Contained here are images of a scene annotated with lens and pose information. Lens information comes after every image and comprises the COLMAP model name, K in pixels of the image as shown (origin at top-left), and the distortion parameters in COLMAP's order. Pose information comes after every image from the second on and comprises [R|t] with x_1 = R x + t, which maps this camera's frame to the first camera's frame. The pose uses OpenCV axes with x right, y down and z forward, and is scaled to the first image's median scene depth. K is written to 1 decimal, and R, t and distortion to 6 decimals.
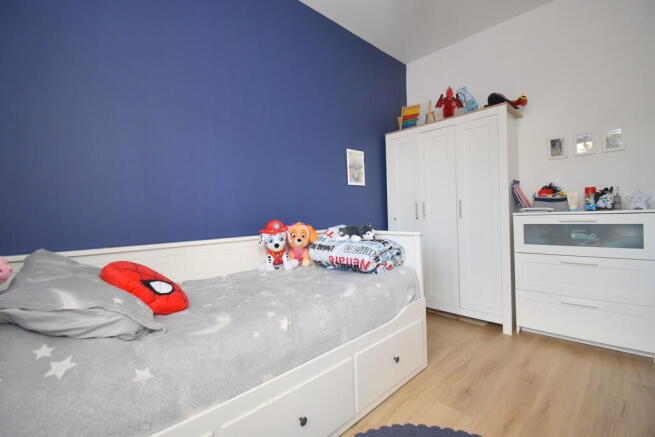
lens RADIAL K [[286.4, 0, 326.3], [0, 286.4, 219.2], [0, 0, 1]] dist [-0.009158, -0.001876]
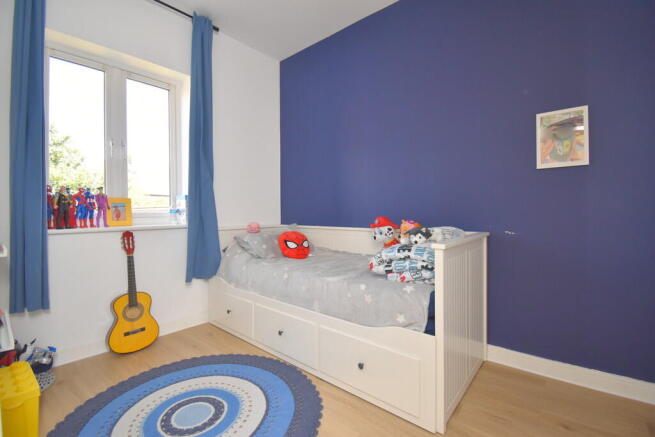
lens RADIAL K [[286.4, 0, 326.4], [0, 286.4, 213.8], [0, 0, 1]] dist [-0.009158, -0.001876]
pose [[0.107465, 0.043824, -0.993243, 1.053341], [-0.010763, 0.999021, 0.042914, -0.060371], [0.994151, 0.006079, 0.107831, 0.692104]]
